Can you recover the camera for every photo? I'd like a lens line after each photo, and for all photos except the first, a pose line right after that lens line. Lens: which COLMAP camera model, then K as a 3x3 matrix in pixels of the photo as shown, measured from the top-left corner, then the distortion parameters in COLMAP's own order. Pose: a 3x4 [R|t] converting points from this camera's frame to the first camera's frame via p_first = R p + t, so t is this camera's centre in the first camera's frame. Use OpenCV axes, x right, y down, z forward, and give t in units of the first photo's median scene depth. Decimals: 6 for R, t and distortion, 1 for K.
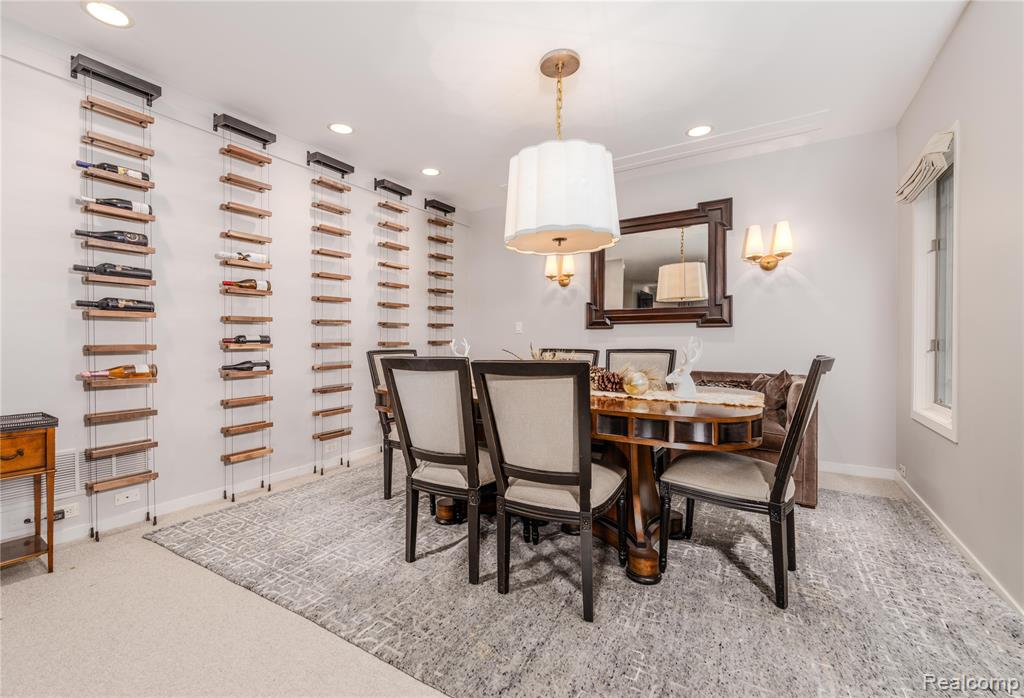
lens RADIAL K [[438.5, 0, 511.5], [0, 438.5, 346.4], [0, 0, 1]] dist [-0.001117, -0.000101]
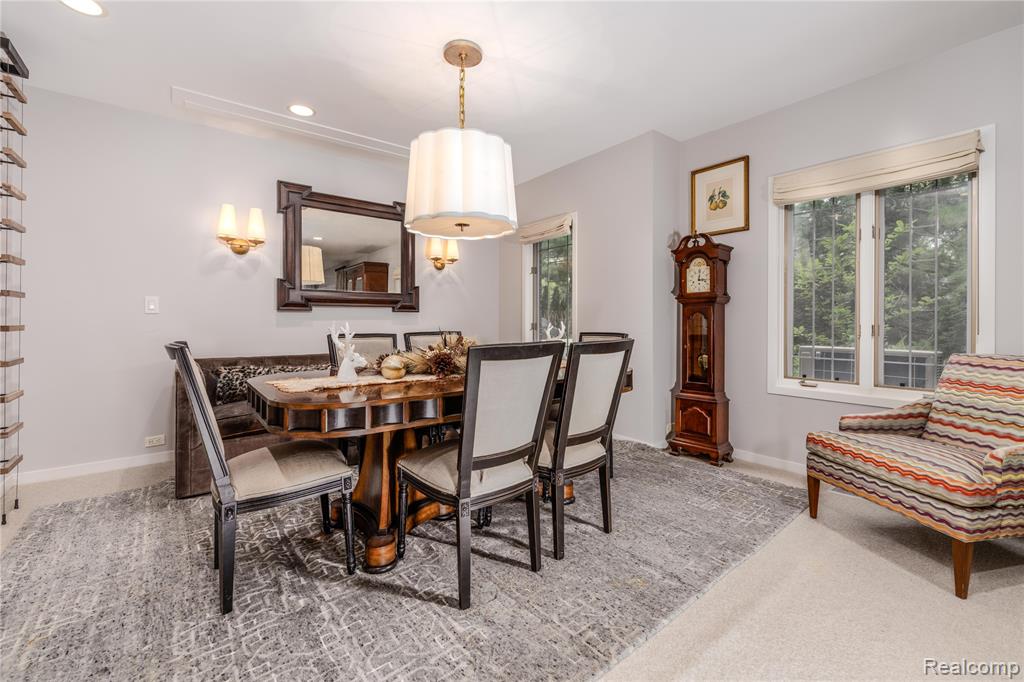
lens RADIAL K [[430.0, 0, 498.7], [0, 430.0, 327.0], [0, 0, 1]] dist [-0.002906, -0.000503]
pose [[0.342000, -0.009455, 0.939652, -0.559772], [0.013337, 0.999897, 0.005207, -0.008028], [-0.939605, 0.010752, 0.342091, 0.406993]]
